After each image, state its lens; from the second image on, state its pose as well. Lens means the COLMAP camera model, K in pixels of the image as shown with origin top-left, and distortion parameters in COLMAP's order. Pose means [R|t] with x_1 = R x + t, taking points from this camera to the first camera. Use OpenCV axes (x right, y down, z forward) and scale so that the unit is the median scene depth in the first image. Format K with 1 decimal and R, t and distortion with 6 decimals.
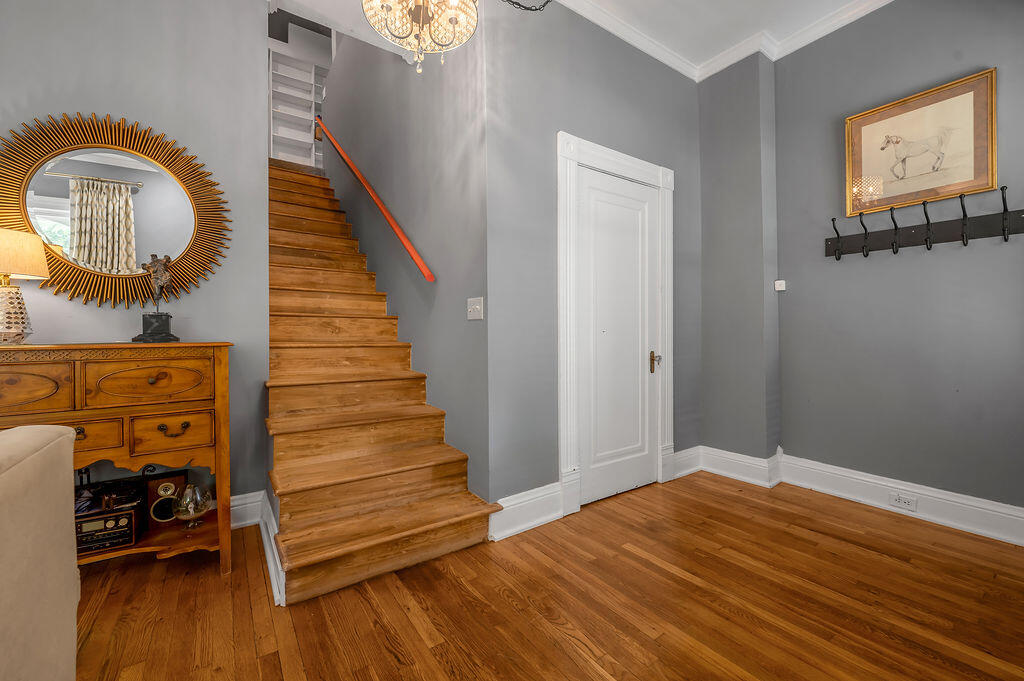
lens RADIAL K [[416.4, 0, 509.4], [0, 416.4, 334.0], [0, 0, 1]] dist [-0.000937, -0.000427]
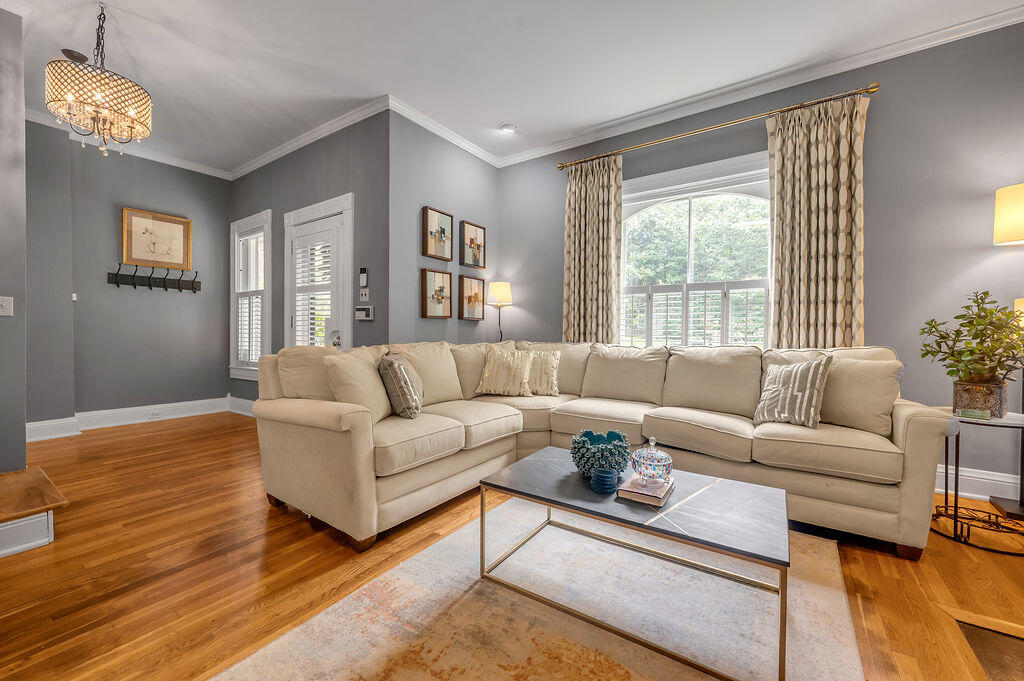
lens RADIAL K [[416.4, 0, 509.4], [0, 416.4, 334.0], [0, 0, 1]] dist [-0.000937, -0.000427]
pose [[-0.347087, -0.001720, 0.937831, -1.474386], [0.001300, 0.999996, 0.002316, 0.014363], [-0.937832, 0.002023, -0.347083, 0.091134]]
